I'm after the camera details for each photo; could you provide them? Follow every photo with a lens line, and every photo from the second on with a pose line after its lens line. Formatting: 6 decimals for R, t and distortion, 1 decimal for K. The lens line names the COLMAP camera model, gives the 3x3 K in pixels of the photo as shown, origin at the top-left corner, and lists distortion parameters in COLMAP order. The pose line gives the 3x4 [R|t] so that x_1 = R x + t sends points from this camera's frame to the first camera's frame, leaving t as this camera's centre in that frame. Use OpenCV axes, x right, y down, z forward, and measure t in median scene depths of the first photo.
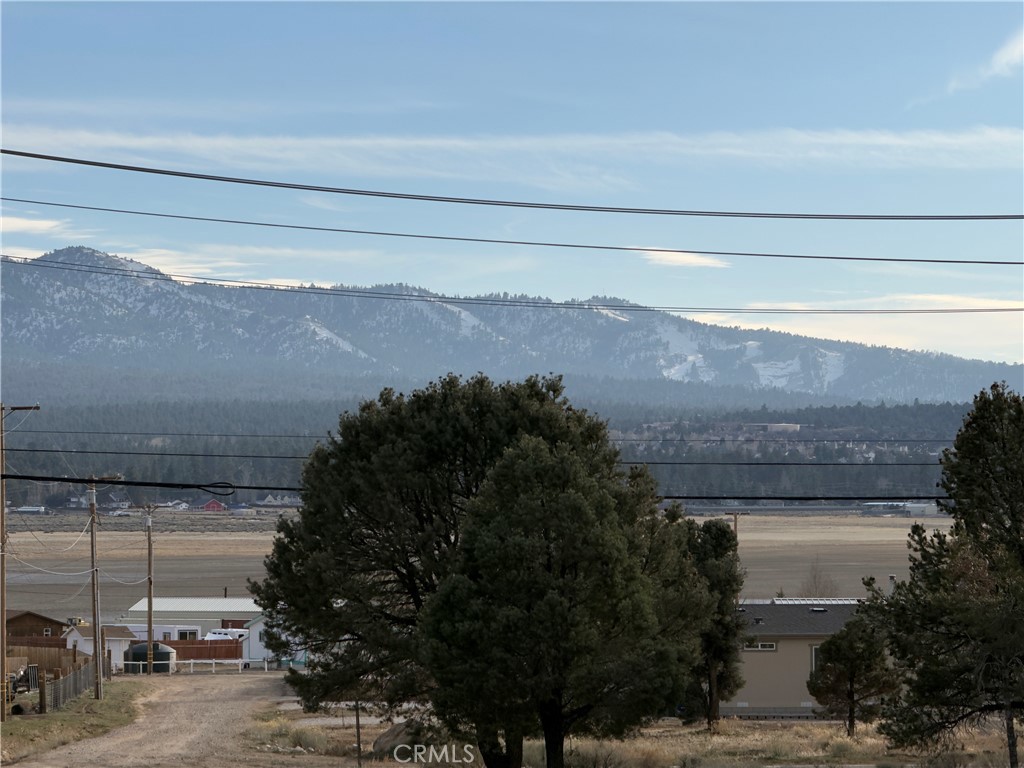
lens RADIAL K [[3561.5, 0, 475.2], [0, 3561.5, 383.3], [0, 0, 1]] dist [0.263442, 3.575749]
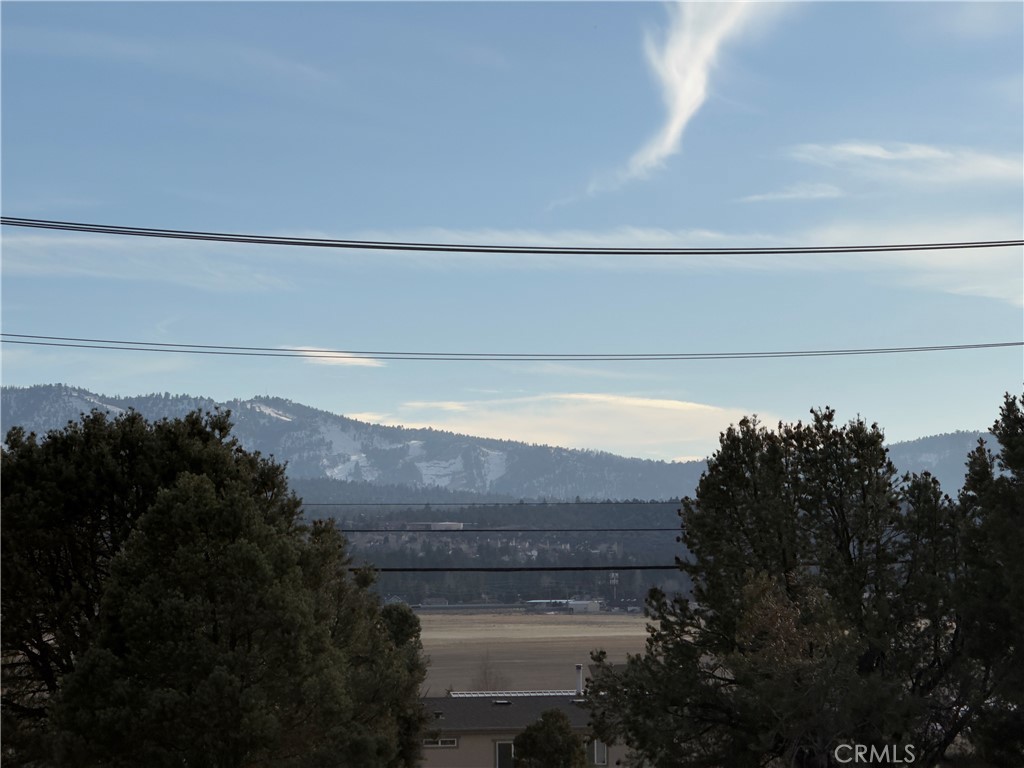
lens RADIAL K [[3561.5, 0, 475.2], [0, 3561.5, 383.3], [0, 0, 1]] dist [0.263442, 3.575749]
pose [[0.995525, -0.001761, 0.094486, 0.002826], [0.004437, 0.999594, -0.028128, 0.015133], [-0.094398, 0.028421, 0.995129, 0.172648]]
